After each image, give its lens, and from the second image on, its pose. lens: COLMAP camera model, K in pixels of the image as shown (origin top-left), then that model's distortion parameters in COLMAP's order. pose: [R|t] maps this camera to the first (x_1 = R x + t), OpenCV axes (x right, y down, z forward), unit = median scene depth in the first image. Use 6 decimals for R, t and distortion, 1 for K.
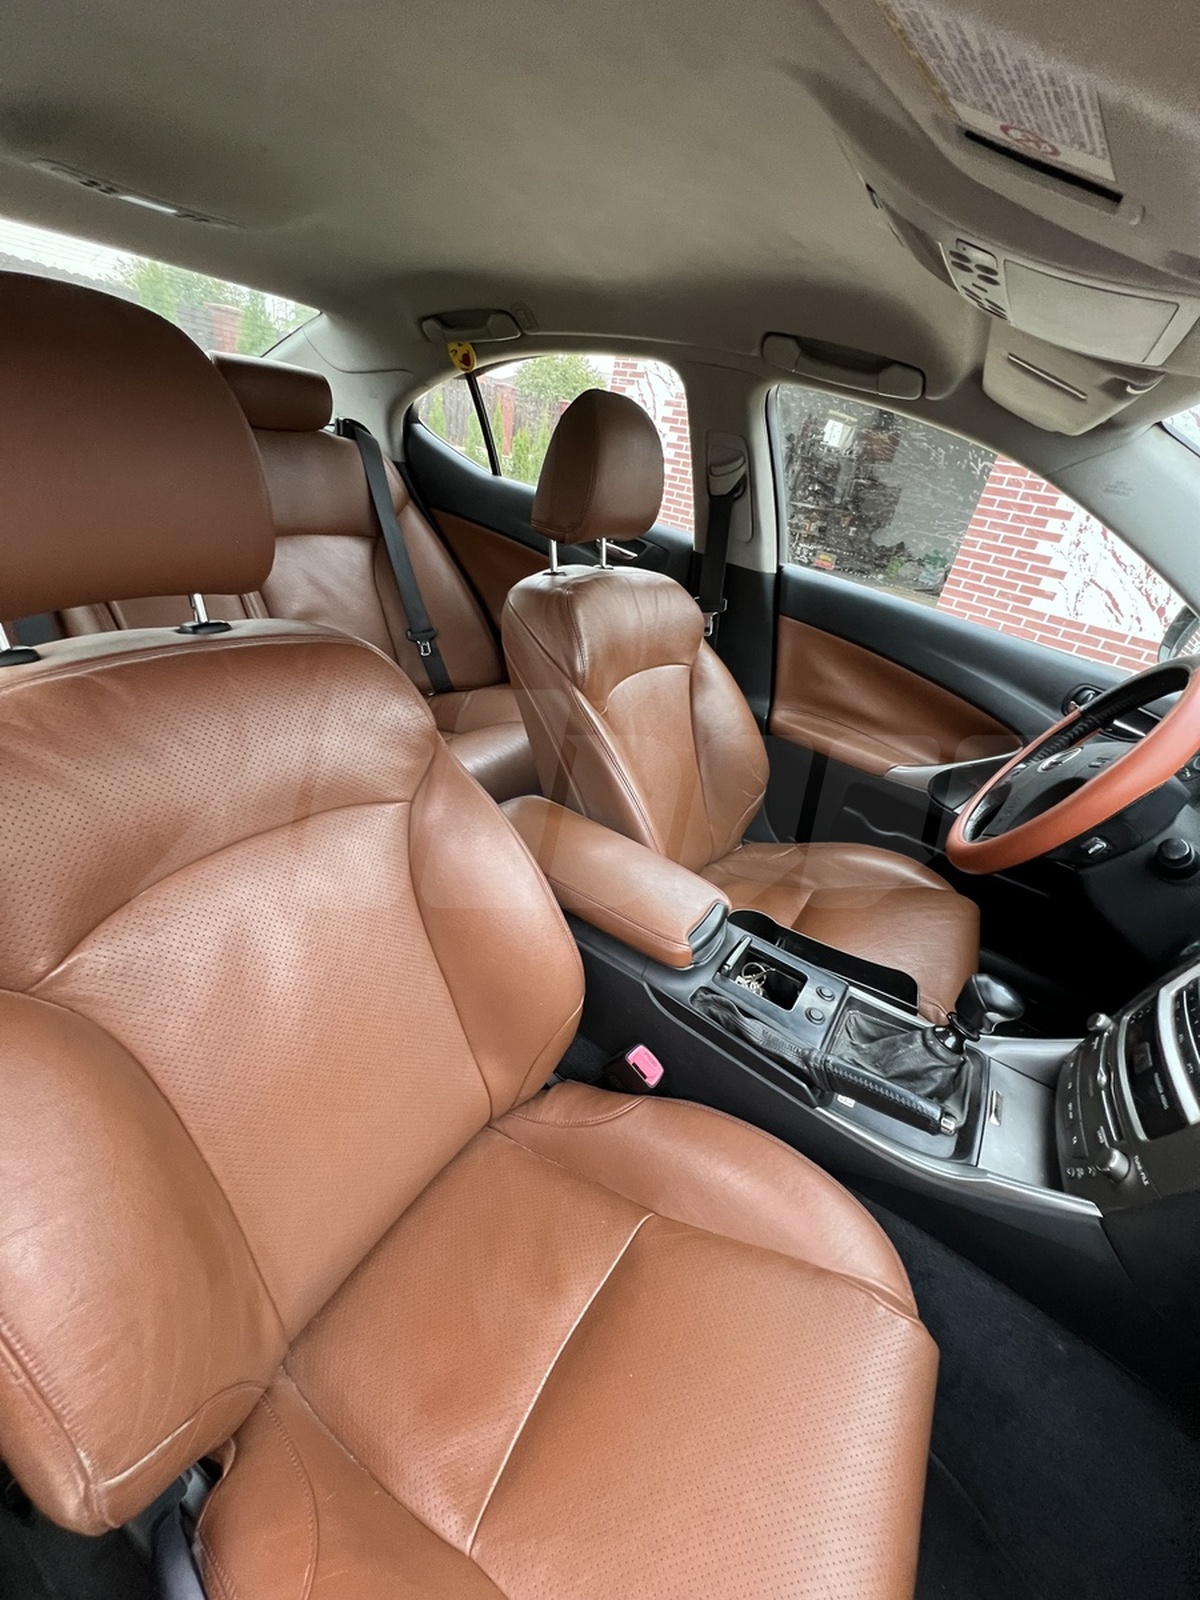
lens RADIAL K [[645.9, 0, 600.0], [0, 645.9, 800.0], [0, 0, 1]] dist [0.000253, 0.000002]
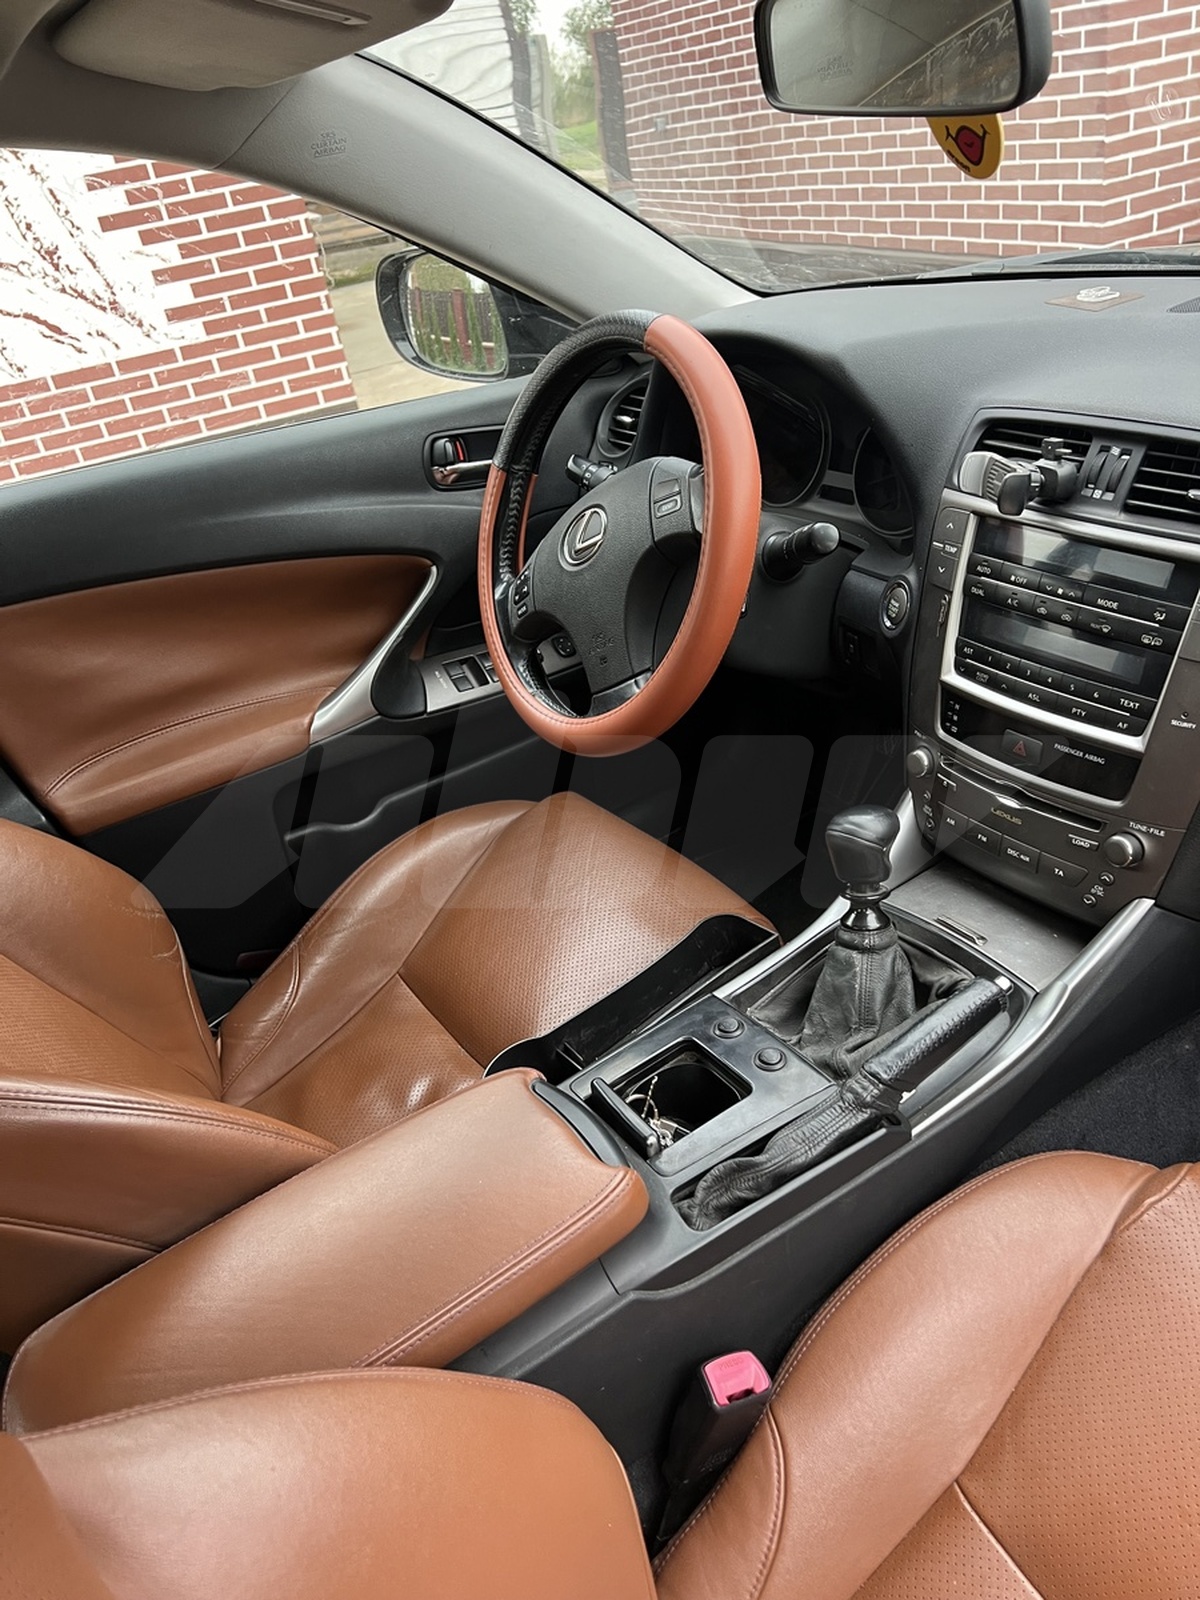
lens RADIAL K [[1212.9, 0, 597.5], [0, 1212.9, 824.9], [0, 0, 1]] dist [0.086123, -0.098759]
pose [[0.342558, -0.663622, 0.665026, -0.330543], [0.642168, 0.682074, 0.349850, -0.314492], [-0.685765, 0.307215, 0.659807, 0.279913]]
